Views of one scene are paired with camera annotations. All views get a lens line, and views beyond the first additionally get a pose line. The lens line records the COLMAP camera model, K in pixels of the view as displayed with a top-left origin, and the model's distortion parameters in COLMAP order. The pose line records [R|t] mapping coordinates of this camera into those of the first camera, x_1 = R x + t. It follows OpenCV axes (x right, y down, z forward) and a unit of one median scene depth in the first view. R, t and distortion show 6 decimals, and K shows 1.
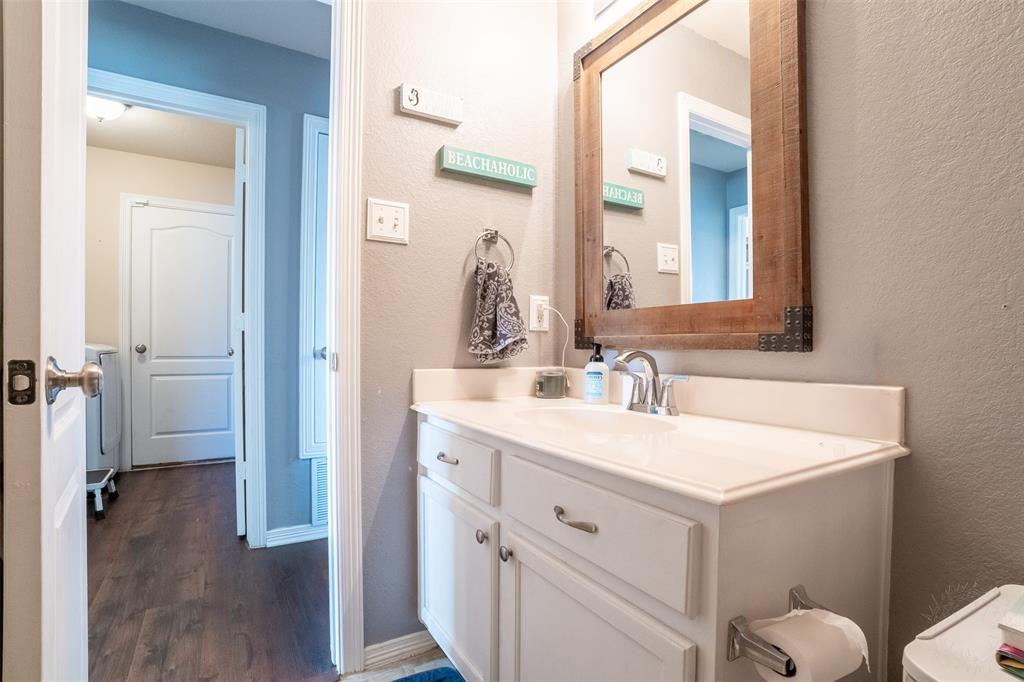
lens RADIAL K [[488.3, 0, 518.5], [0, 488.3, 347.6], [0, 0, 1]] dist [-0.030774, 0.000104]
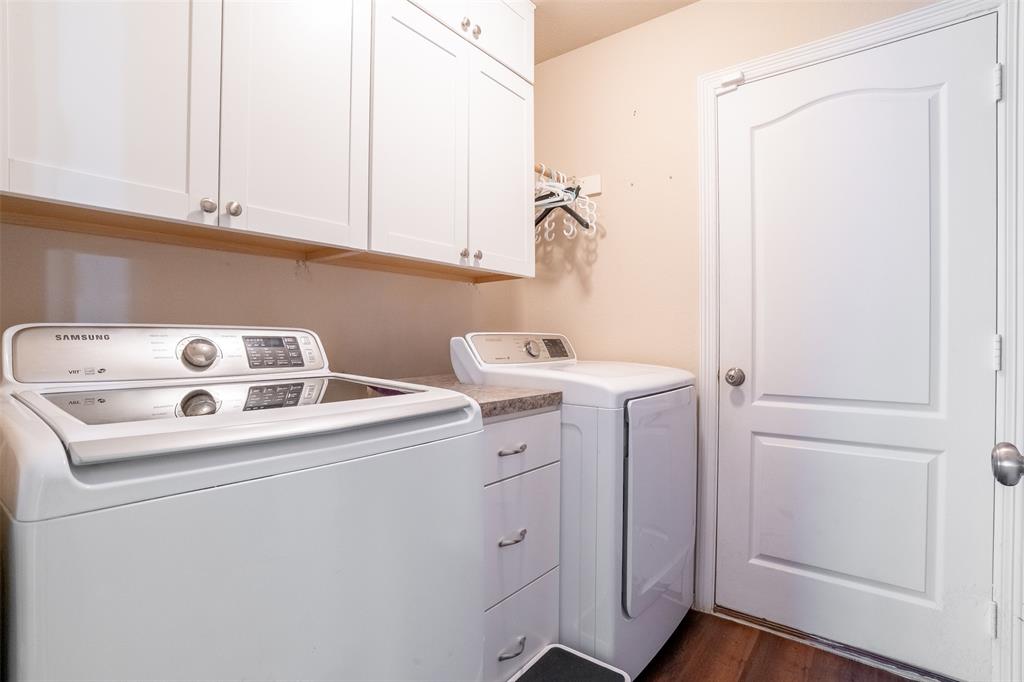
lens RADIAL K [[488.3, 0, 518.5], [0, 488.3, 347.6], [0, 0, 1]] dist [-0.030774, 0.000104]
pose [[0.349222, 0.006139, -0.937020, -0.196048], [-0.004575, 0.999978, 0.004847, -0.014972], [0.937029, 0.002594, 0.349243, 0.304446]]
